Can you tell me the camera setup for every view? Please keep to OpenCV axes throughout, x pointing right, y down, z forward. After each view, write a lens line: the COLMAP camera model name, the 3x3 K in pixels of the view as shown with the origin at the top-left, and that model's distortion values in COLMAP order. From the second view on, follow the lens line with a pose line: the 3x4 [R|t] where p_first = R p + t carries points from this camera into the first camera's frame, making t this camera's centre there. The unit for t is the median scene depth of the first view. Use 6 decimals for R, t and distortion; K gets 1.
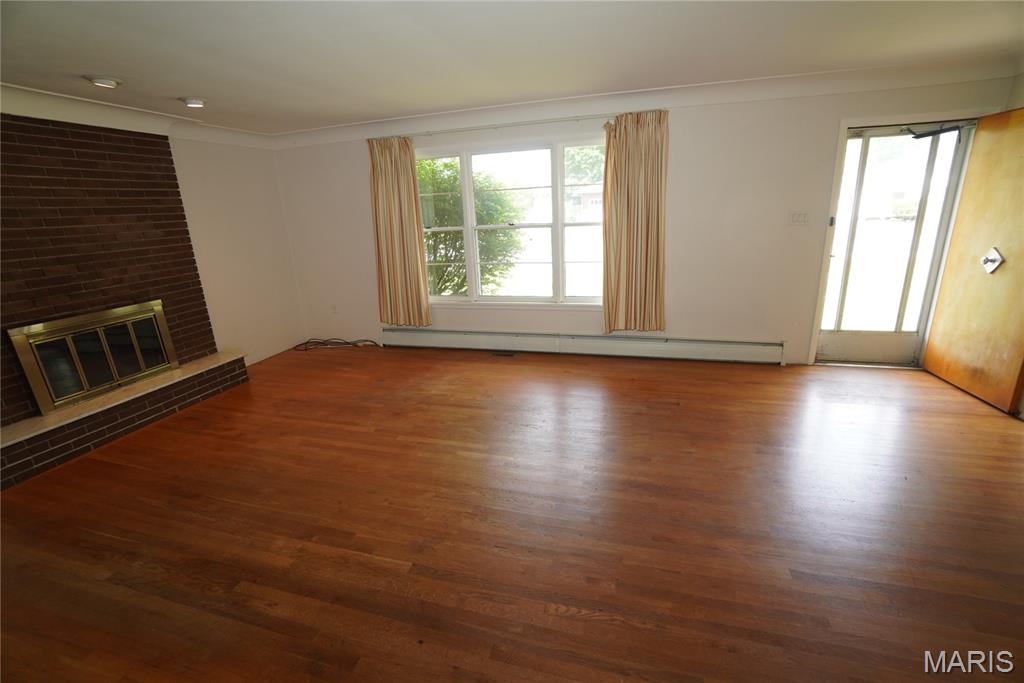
lens RADIAL K [[451.3, 0, 514.7], [0, 451.3, 343.4], [0, 0, 1]] dist [-0.067108, 0.023205]
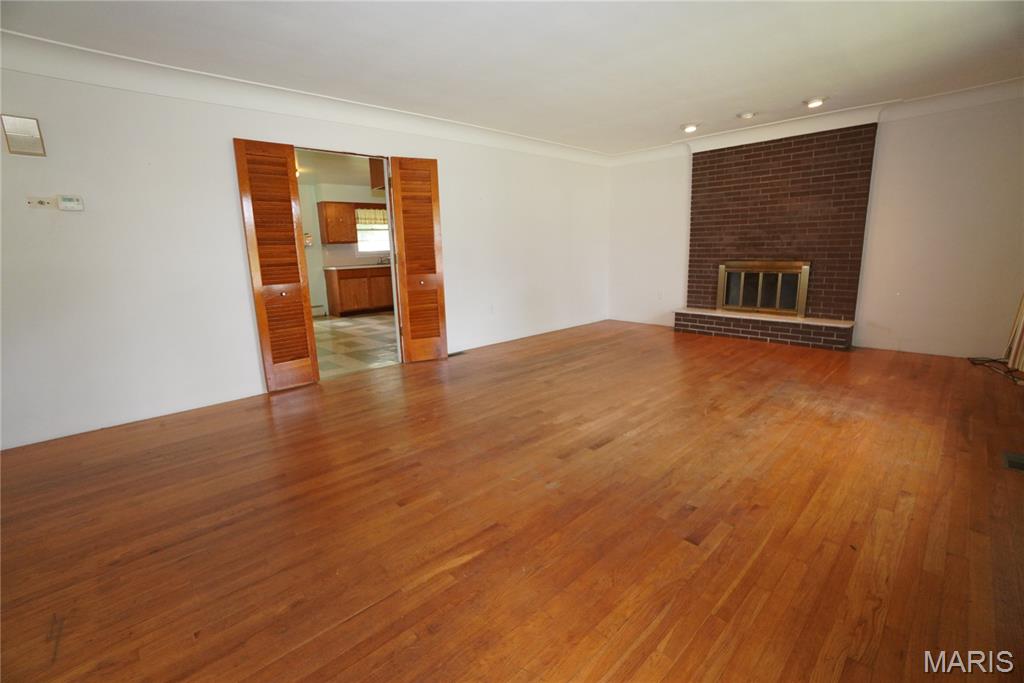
lens RADIAL K [[451.3, 0, 514.7], [0, 451.3, 343.4], [0, 0, 1]] dist [-0.067108, 0.023205]
pose [[-0.492758, 0.235855, -0.837593, 0.836368], [-0.200609, 0.905846, 0.373093, -0.212805], [0.846727, 0.351873, -0.399048, 0.961870]]
